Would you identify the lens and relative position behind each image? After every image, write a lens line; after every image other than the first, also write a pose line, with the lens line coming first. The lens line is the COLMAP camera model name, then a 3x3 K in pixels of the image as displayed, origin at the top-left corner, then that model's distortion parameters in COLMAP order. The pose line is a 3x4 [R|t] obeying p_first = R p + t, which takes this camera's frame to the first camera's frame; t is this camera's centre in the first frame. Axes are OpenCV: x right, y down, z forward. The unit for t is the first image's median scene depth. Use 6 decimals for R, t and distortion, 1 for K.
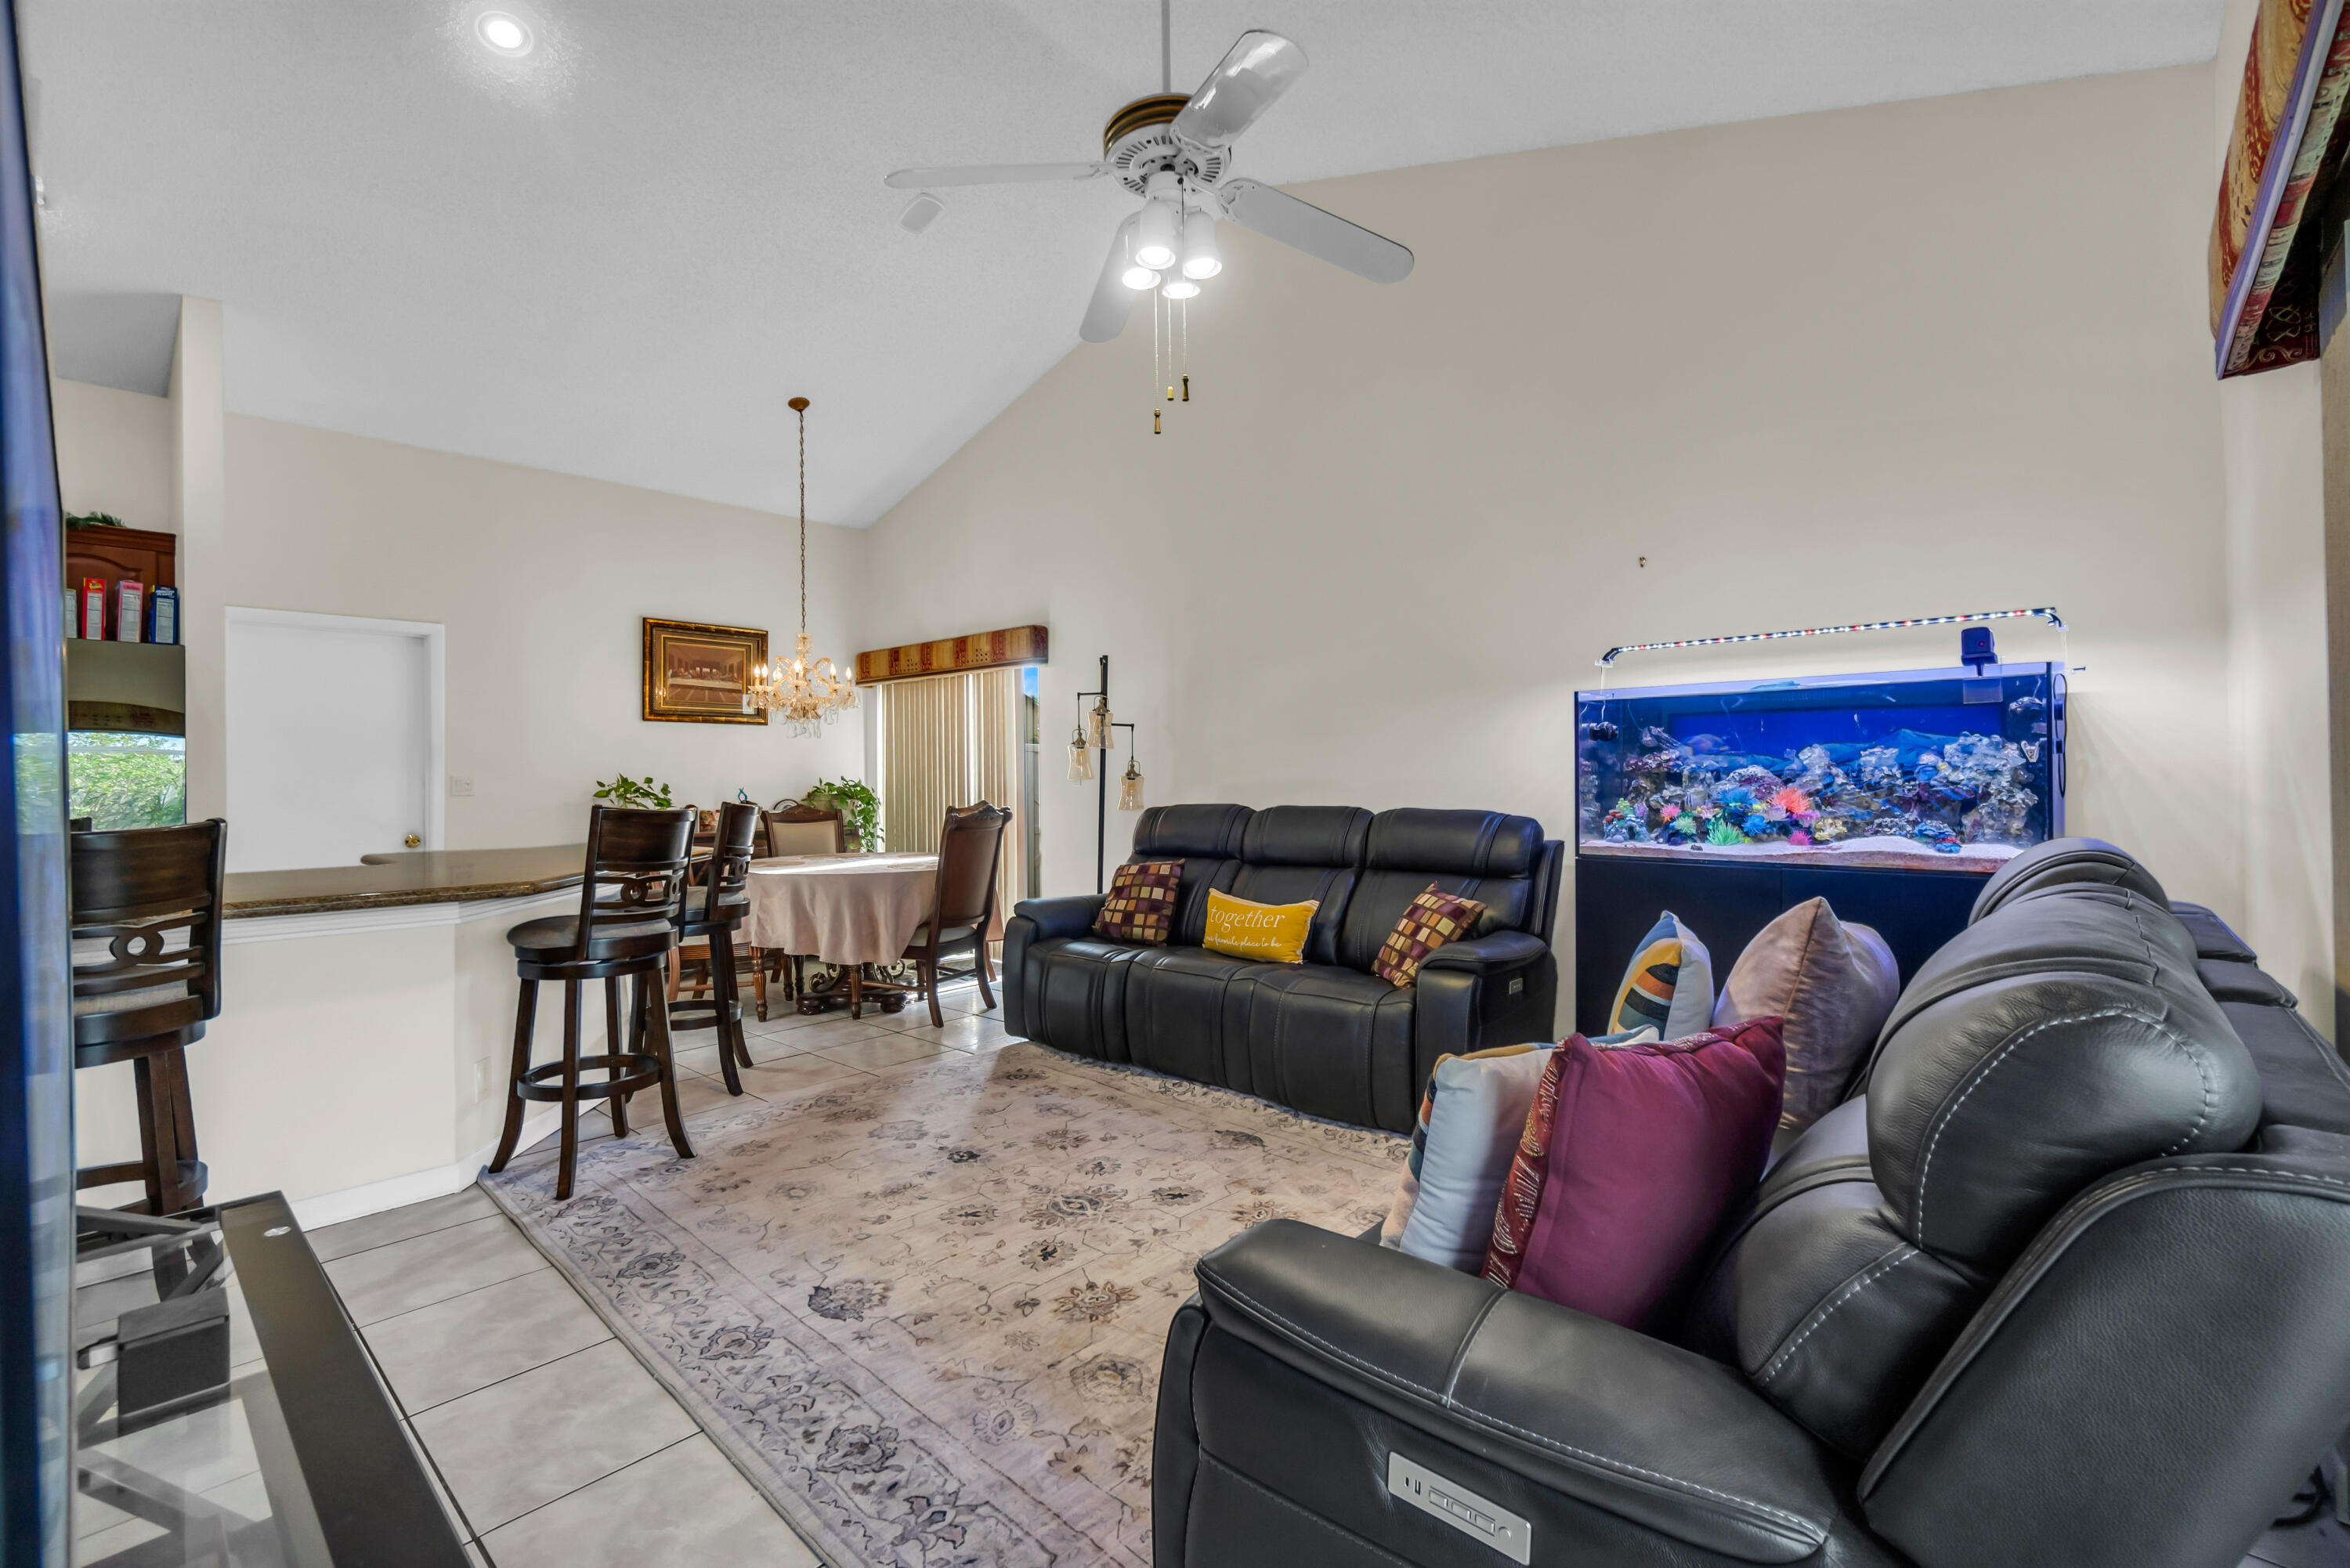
lens RADIAL K [[1027.6, 0, 1158.1], [0, 1027.6, 758.8], [0, 0, 1]] dist [-0.004122, 0.000223]
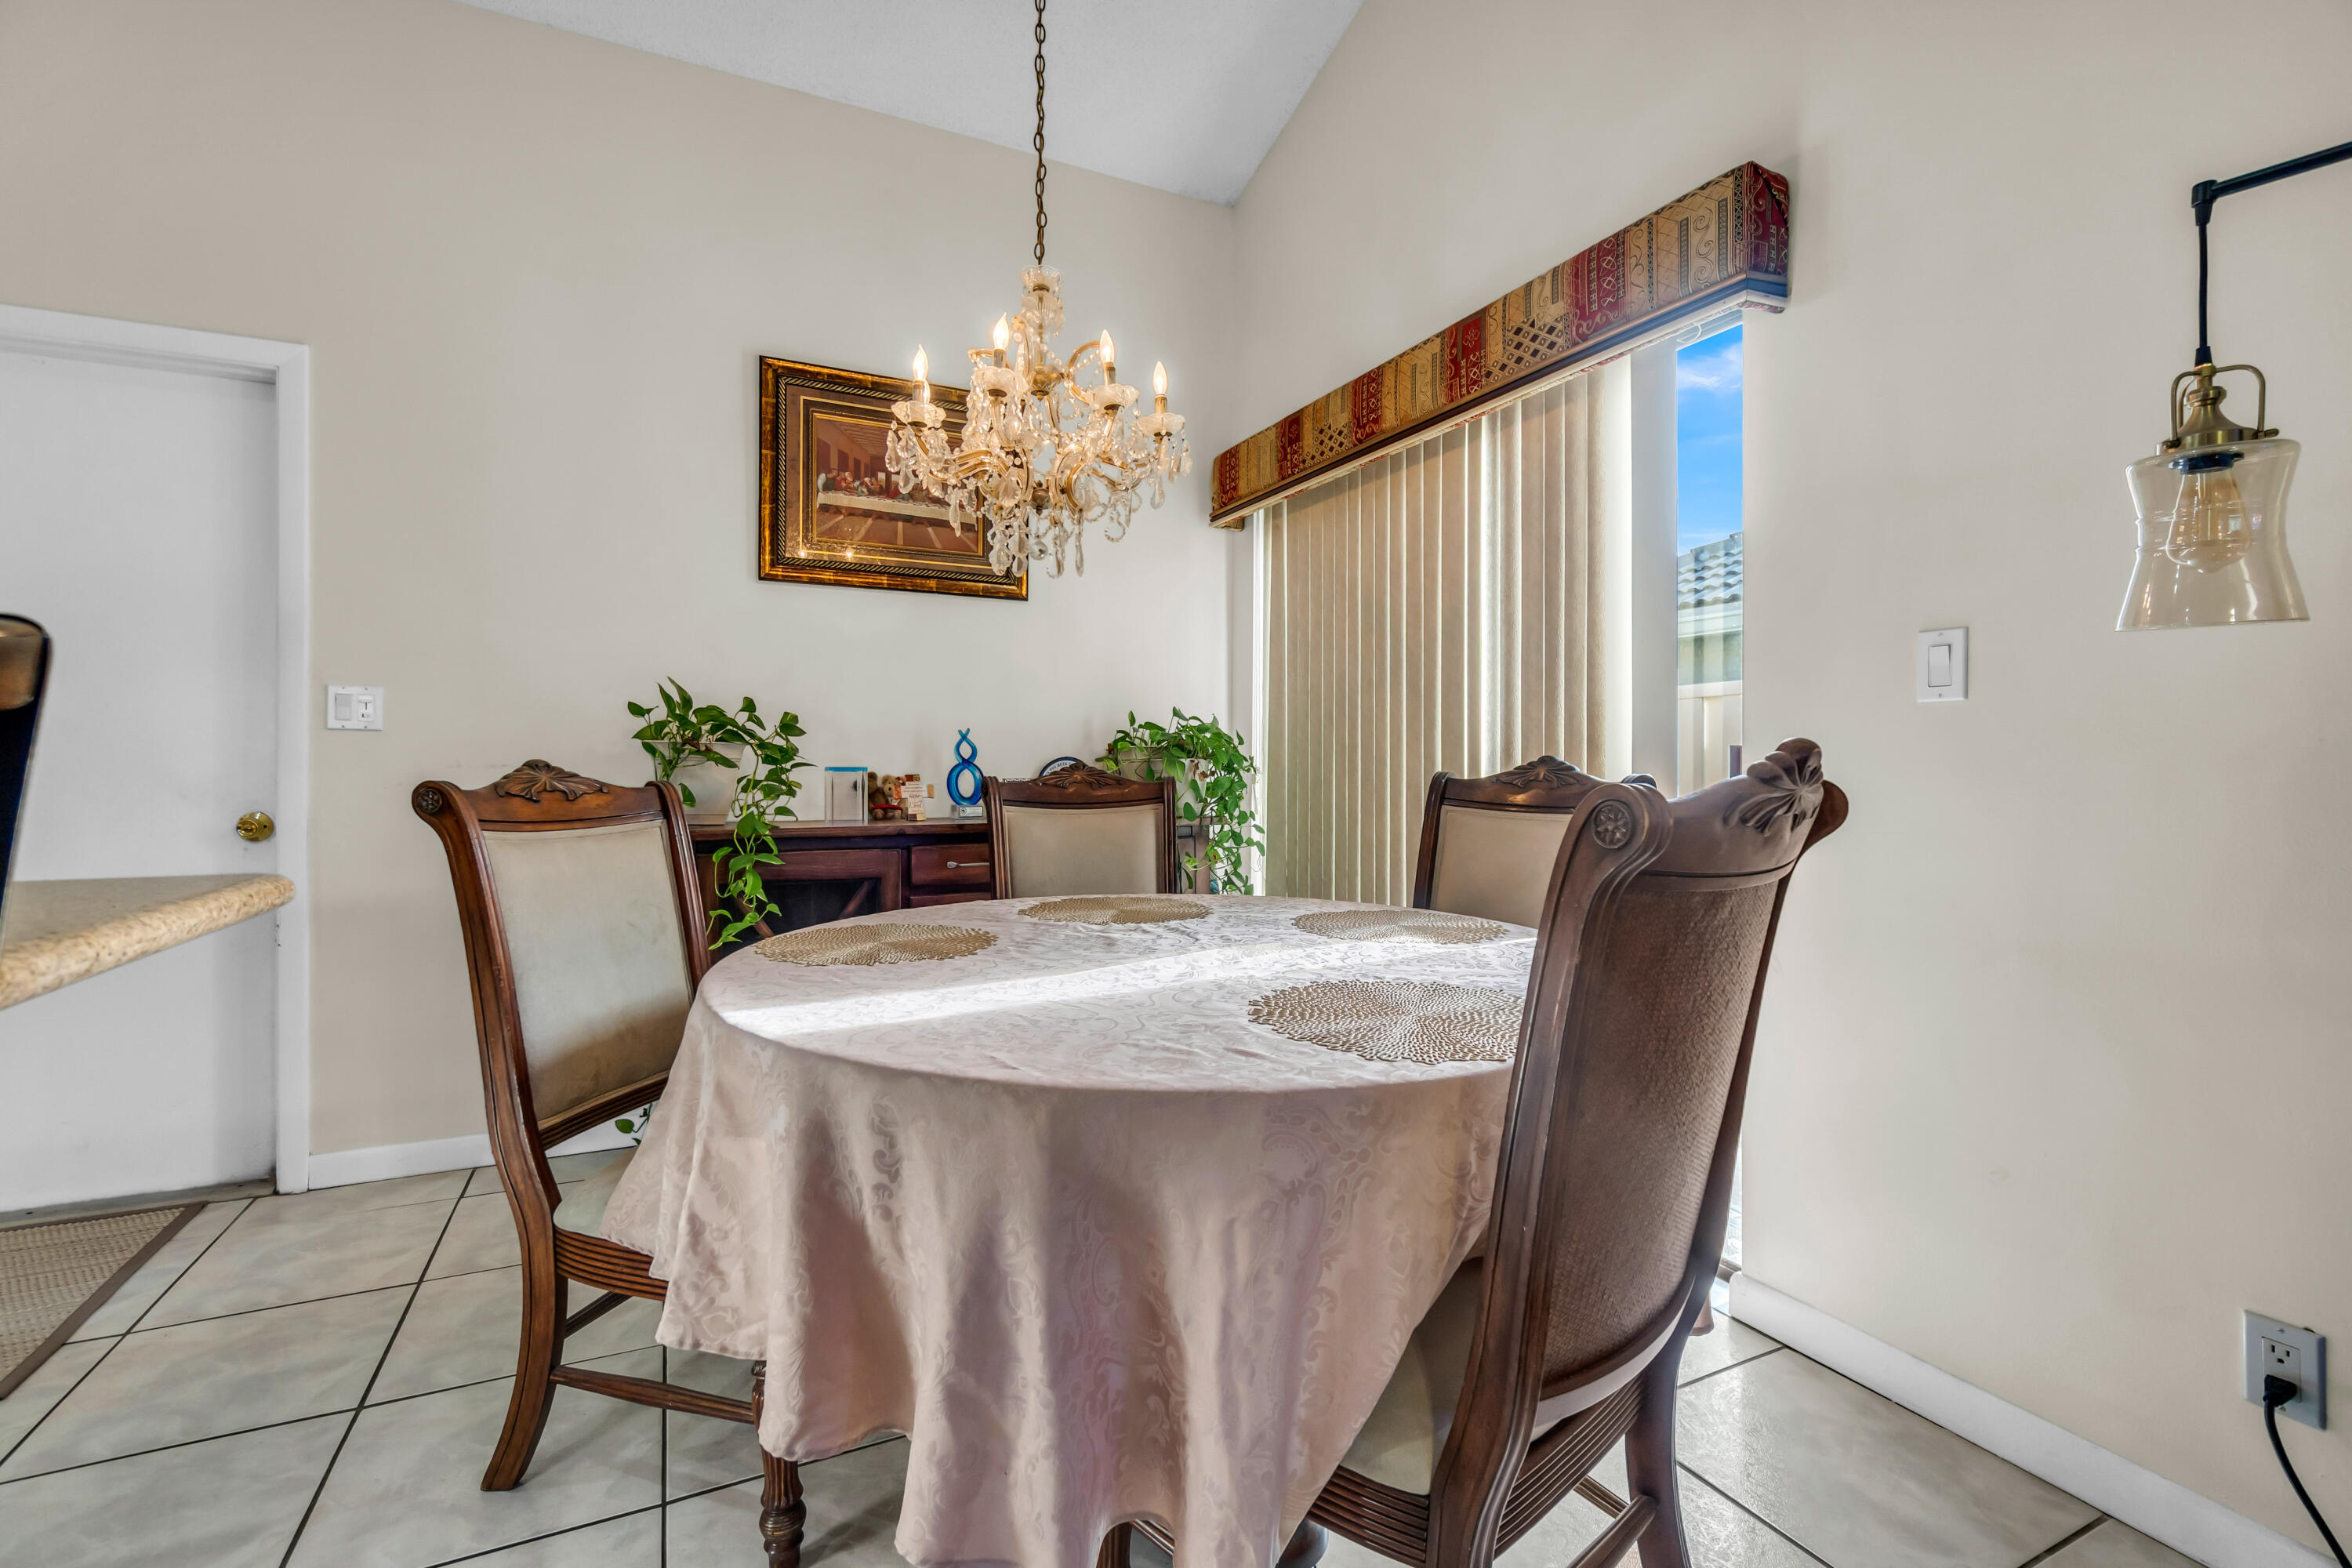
lens RADIAL K [[1024.5, 0, 1156.1], [0, 1024.5, 765.2], [0, 0, 1]] dist [-0.002304, -0.000051]
pose [[0.927830, 0.012061, -0.372808, -0.149662], [-0.004870, 0.999784, 0.020226, 0.034069], [0.372971, -0.016951, 0.927688, 0.589120]]
